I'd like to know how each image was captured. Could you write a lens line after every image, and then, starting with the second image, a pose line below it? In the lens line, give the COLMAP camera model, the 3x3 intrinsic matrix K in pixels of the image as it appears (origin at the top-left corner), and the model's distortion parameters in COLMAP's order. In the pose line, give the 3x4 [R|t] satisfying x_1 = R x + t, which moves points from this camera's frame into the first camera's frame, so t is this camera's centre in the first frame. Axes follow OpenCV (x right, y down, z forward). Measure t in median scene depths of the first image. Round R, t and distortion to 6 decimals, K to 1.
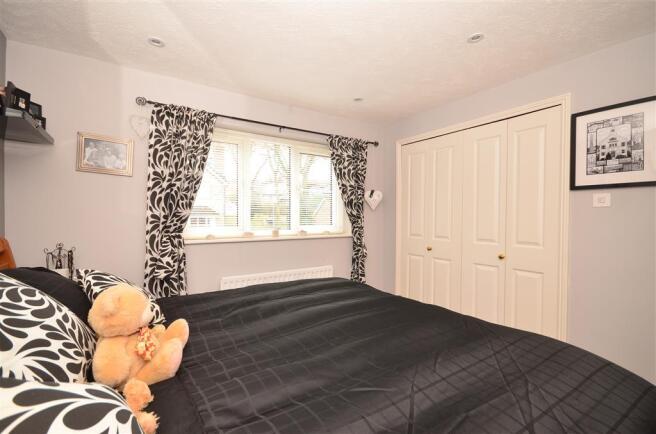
lens RADIAL K [[292.8, 0, 328.0], [0, 292.8, 217.0], [0, 0, 1]] dist [0.028722, -0.020733]
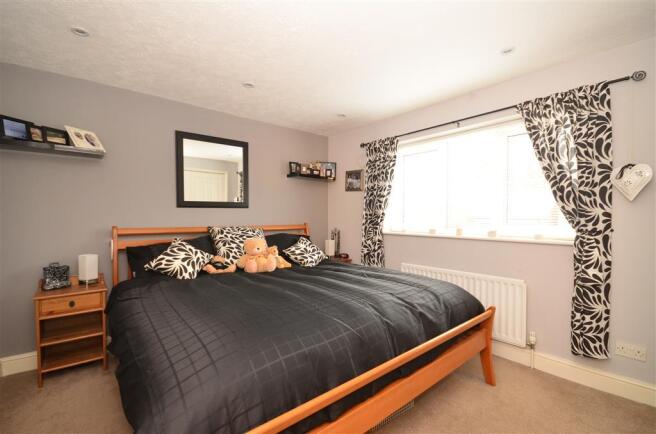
lens RADIAL K [[291.4, 0, 328.0], [0, 291.4, 217.0], [0, 0, 1]] dist [-0.000845, -0.000294]
pose [[0.120822, -0.004618, -0.992663, 0.739510], [-0.017287, 0.999828, -0.006756, 0.020271], [0.992524, 0.017977, 0.120721, 0.468889]]
